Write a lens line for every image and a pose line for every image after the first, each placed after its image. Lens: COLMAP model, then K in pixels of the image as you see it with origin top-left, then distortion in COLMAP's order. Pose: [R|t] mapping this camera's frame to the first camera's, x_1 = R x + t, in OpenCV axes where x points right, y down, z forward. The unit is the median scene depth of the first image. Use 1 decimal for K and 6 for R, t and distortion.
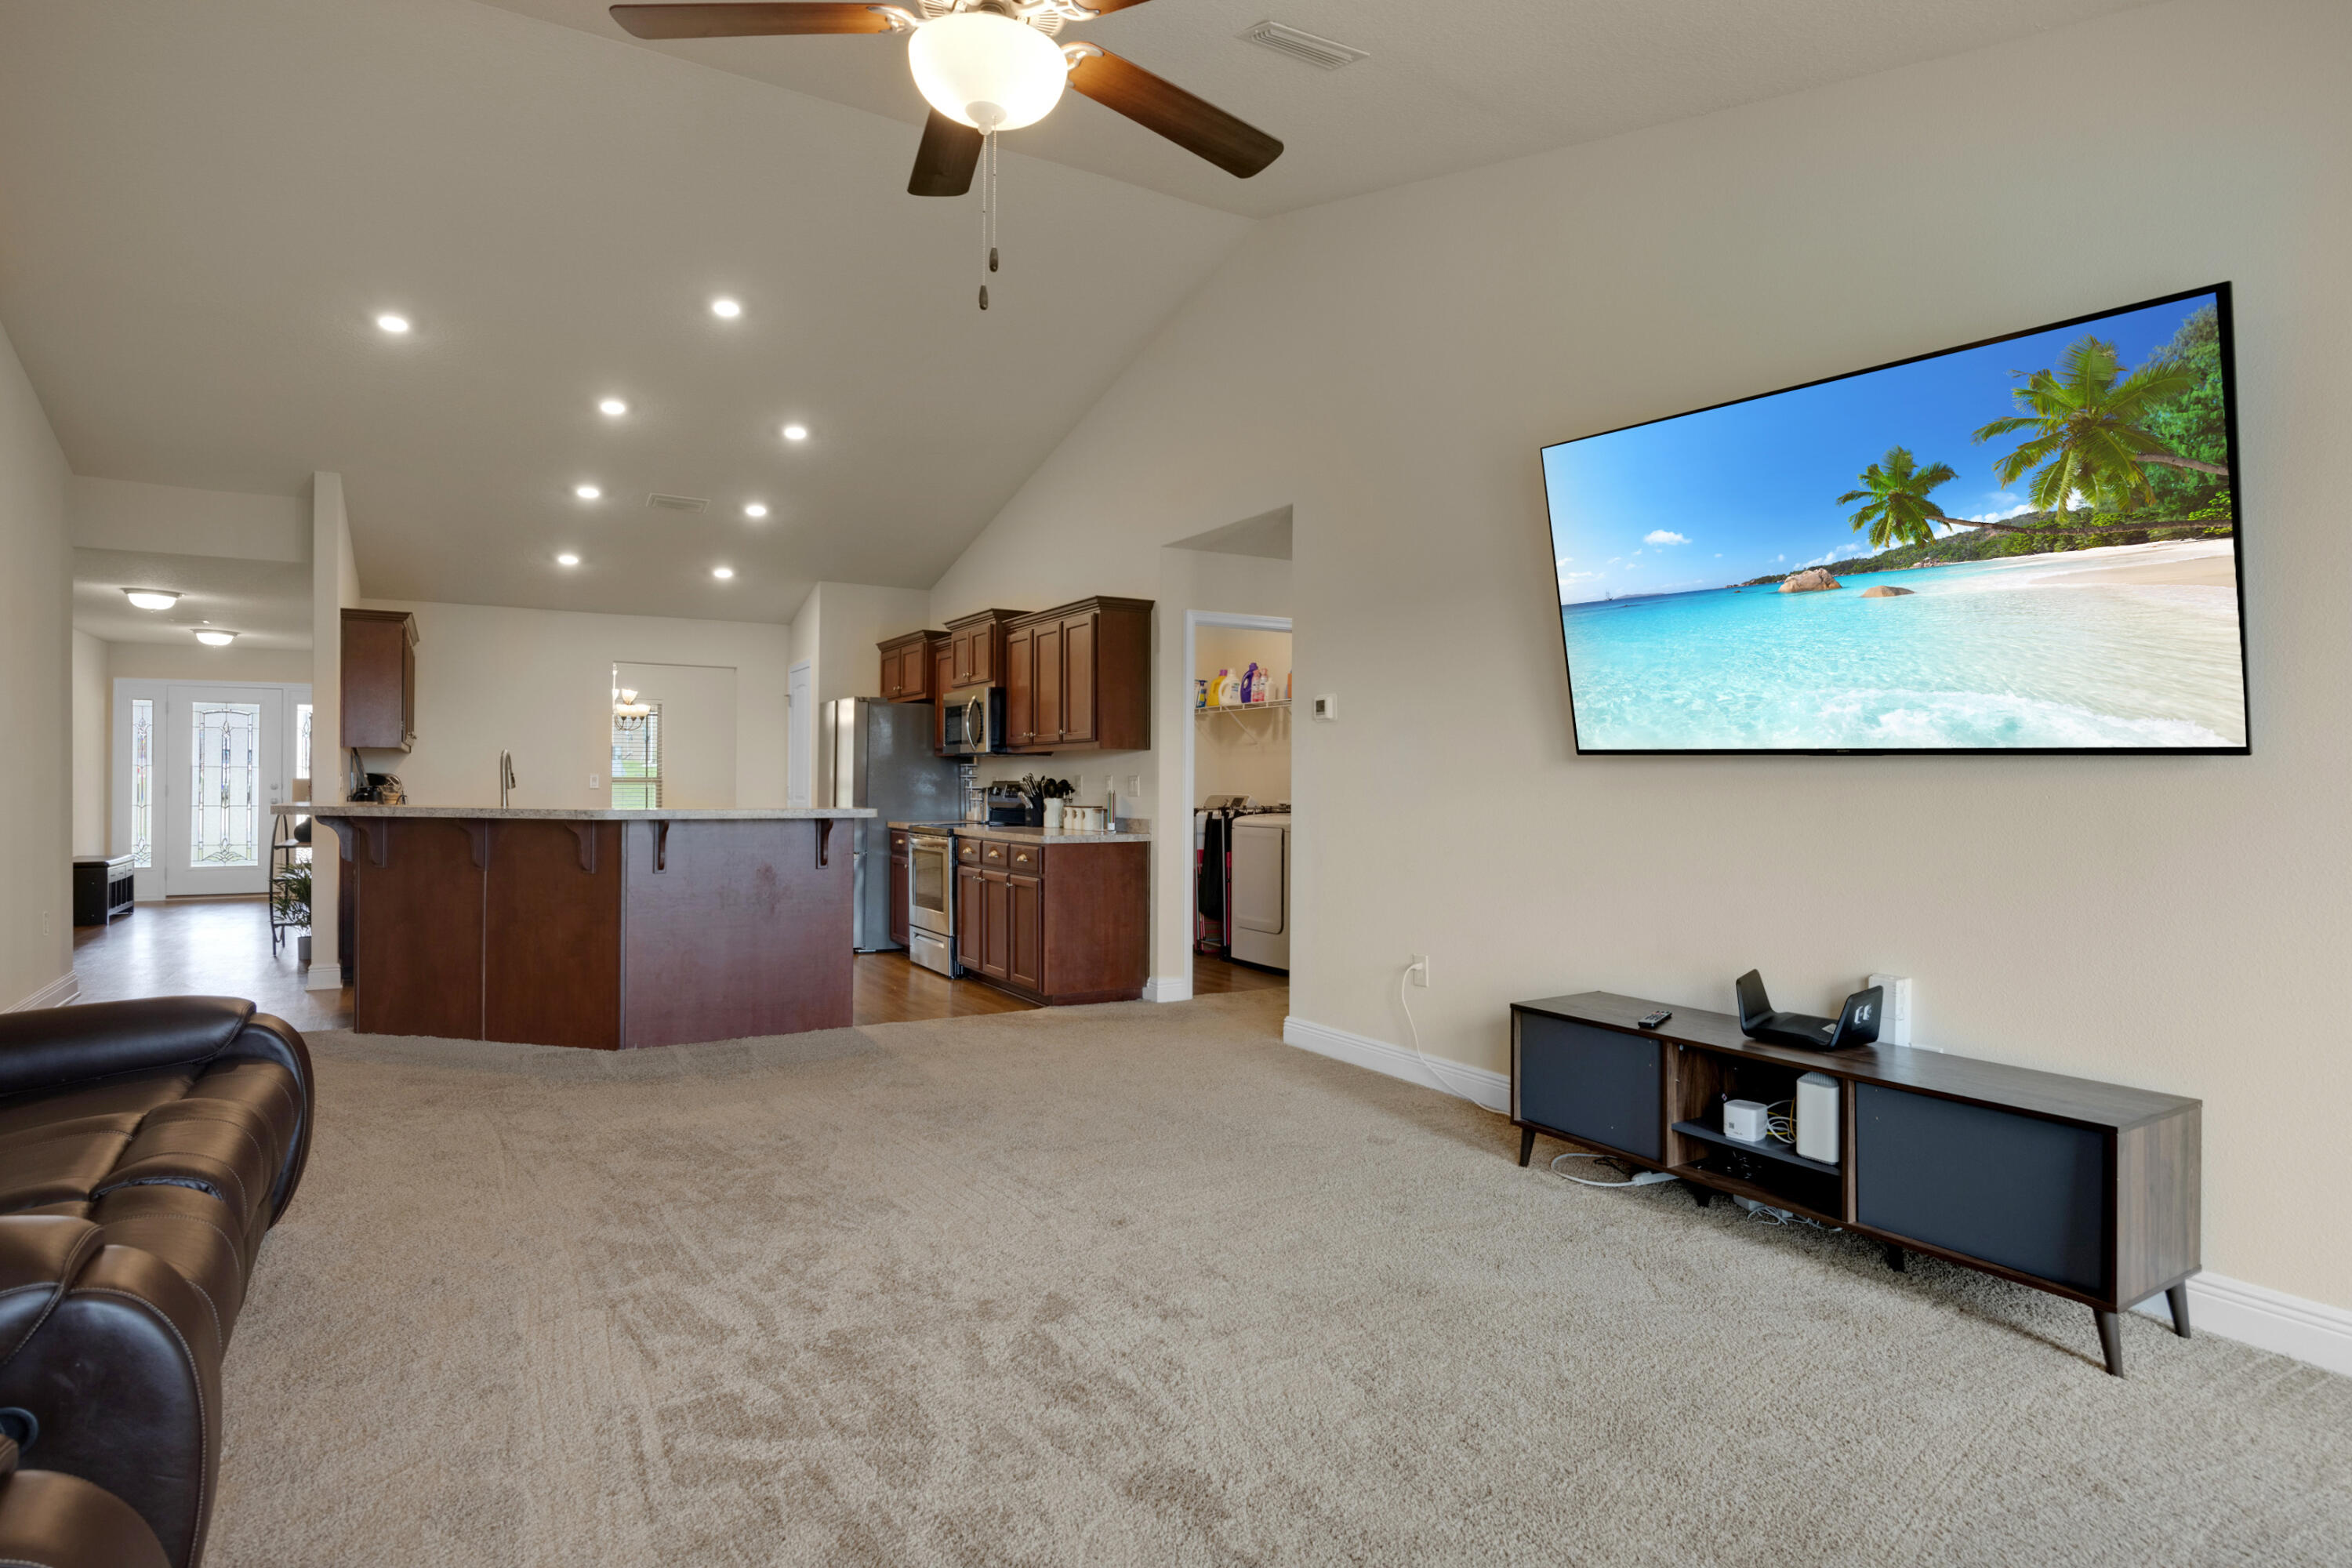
lens RADIAL K [[1302.7, 0, 1065.1], [0, 1302.7, 793.4], [0, 0, 1]] dist [-0.020754, 0.000006]
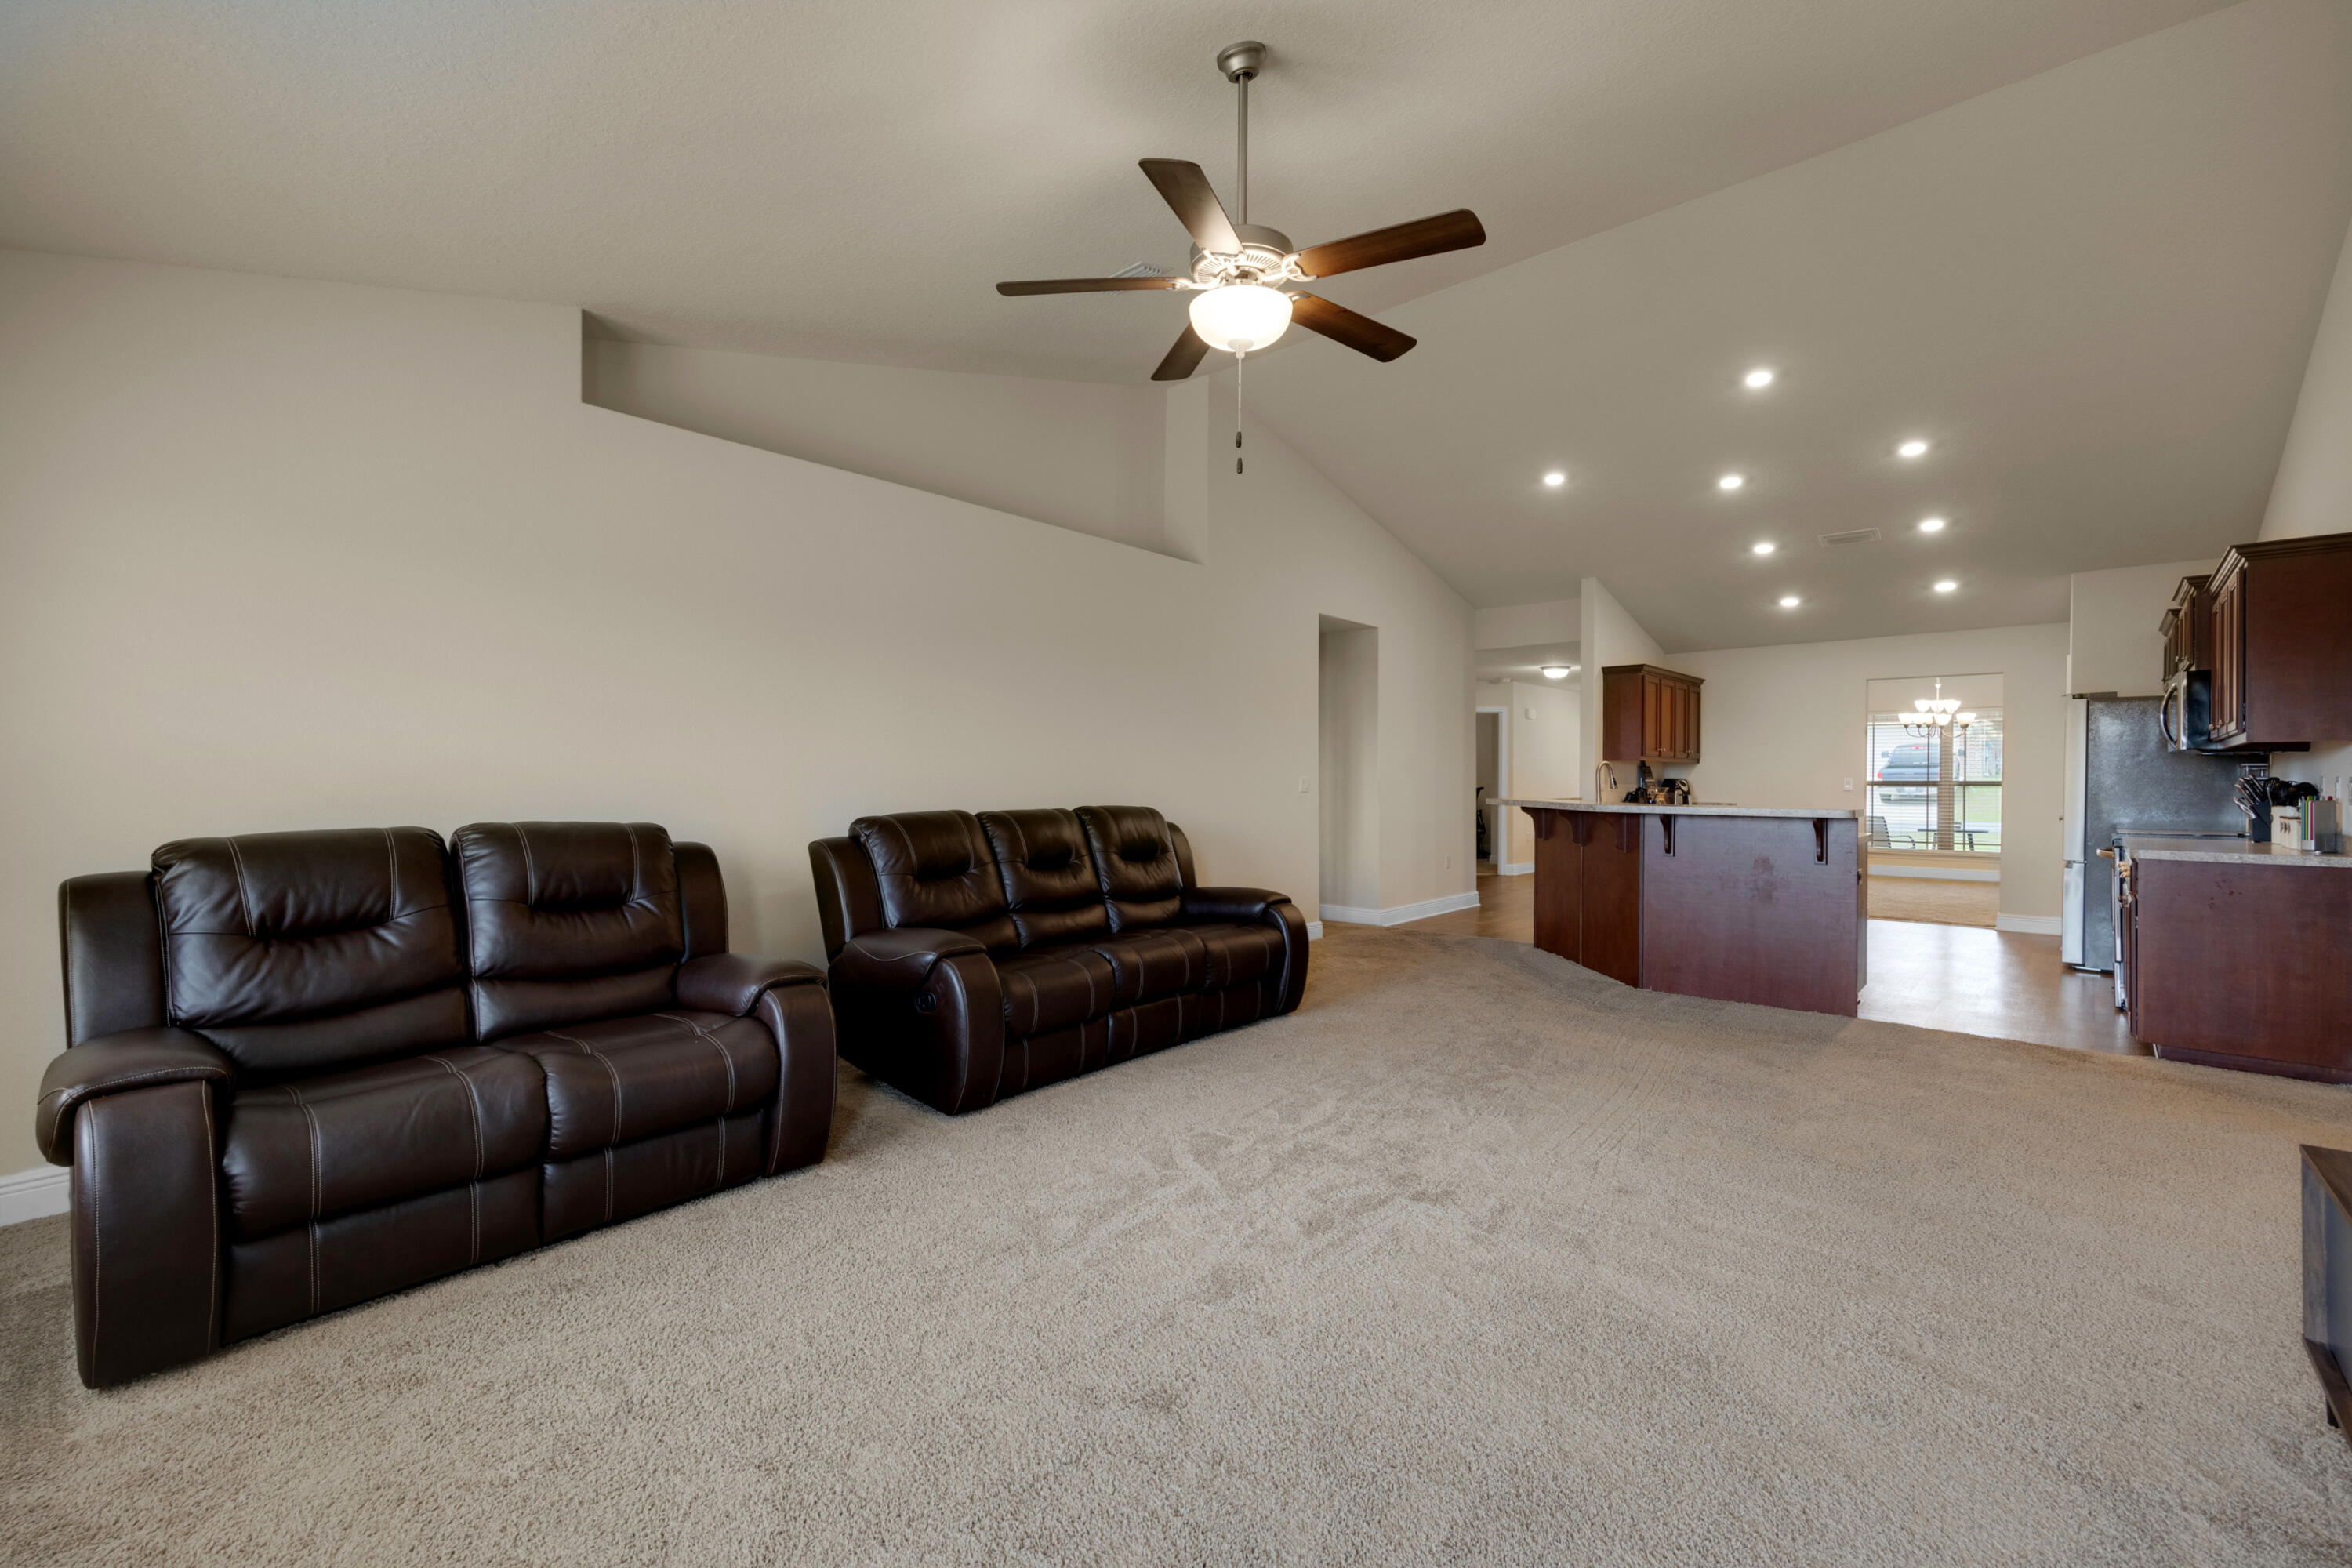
lens RADIAL K [[966.5, 0, 1176.0], [0, 966.5, 784.0], [0, 0, 1]] dist [0.005736, -0.000143]
pose [[0.307847, 0.000077, -0.951436, 0.662178], [-0.011428, 0.999928, -0.003617, 0.000608], [0.951367, 0.011987, 0.307826, 0.381188]]
